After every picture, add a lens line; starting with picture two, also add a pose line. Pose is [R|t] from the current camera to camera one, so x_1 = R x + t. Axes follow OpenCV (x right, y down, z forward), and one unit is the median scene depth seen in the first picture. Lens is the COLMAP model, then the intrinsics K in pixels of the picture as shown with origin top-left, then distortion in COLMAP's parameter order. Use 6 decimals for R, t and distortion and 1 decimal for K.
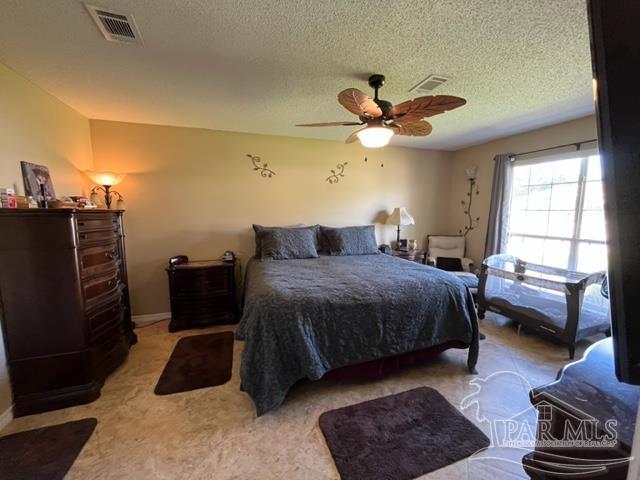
lens RADIAL K [[261.8, 0, 320.0], [0, 261.8, 240.0], [0, 0, 1]] dist [-0.001231, -0.000049]
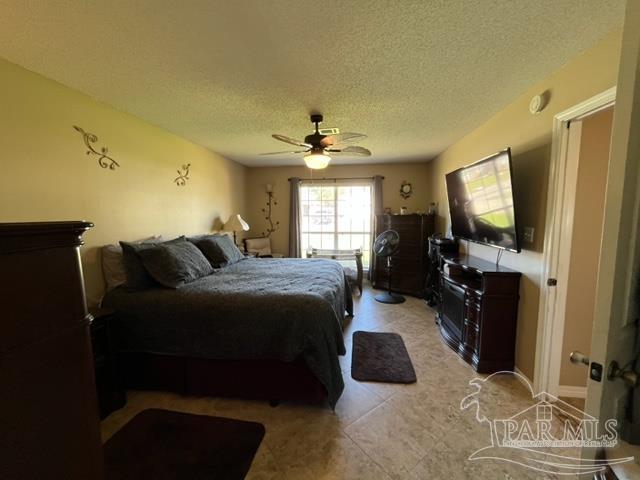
lens RADIAL K [[261.8, 0, 320.0], [0, 261.8, 240.0], [0, 0, 1]] dist [-0.001231, -0.000049]
pose [[0.444783, -0.088051, 0.891300, -0.569584], [0.105416, 0.993385, 0.045531, -0.037738], [-0.889413, 0.073706, 0.451122, 0.252245]]
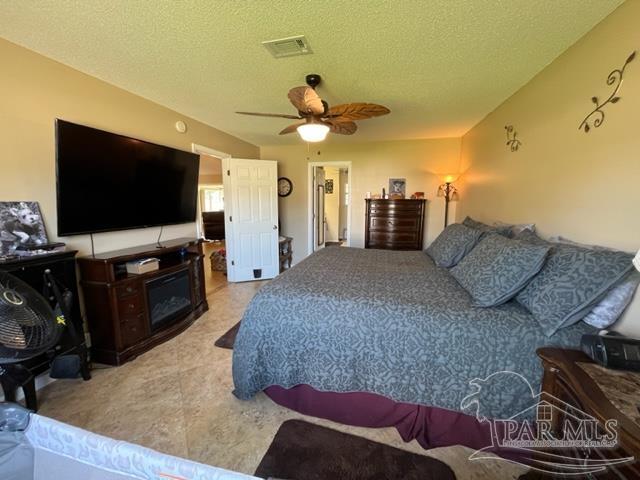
lens RADIAL K [[261.8, 0, 320.0], [0, 261.8, 240.0], [0, 0, 1]] dist [-0.001231, -0.000049]
pose [[-0.527596, 0.129318, -0.839595, 0.676434], [-0.091629, 0.973916, 0.207586, -0.110942], [0.844539, 0.186453, -0.501985, 0.970977]]
